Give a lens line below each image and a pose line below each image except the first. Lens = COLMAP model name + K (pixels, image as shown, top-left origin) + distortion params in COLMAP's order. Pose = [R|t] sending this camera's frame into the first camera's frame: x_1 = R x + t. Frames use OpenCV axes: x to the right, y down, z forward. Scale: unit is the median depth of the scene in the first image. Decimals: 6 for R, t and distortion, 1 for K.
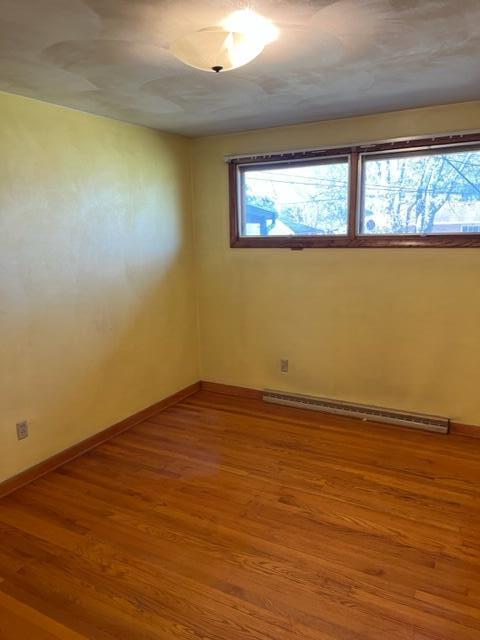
lens RADIAL K [[486.5, 0, 239.0], [0, 486.5, 319.9], [0, 0, 1]] dist [0.006805, 0.000057]
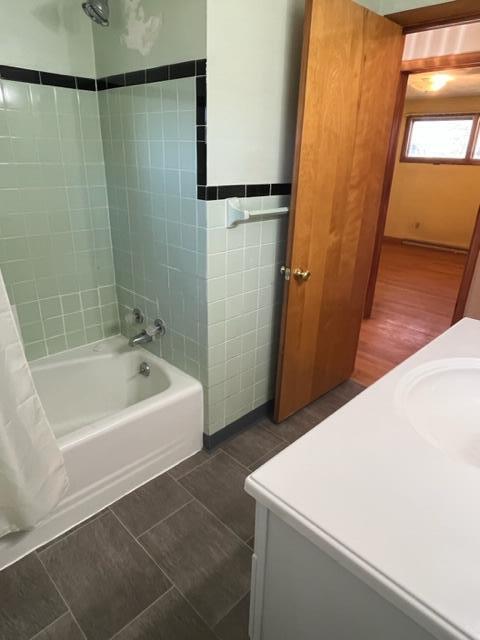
lens RADIAL K [[402.5, 0, 242.9], [0, 402.5, 322.7], [0, 0, 1]] dist [-0.010485, -0.000518]
pose [[0.968850, 0.131058, -0.210129, -0.214003], [-0.080050, 0.968675, 0.235075, 0.156352], [0.234356, -0.210931, 0.948992, -0.867197]]
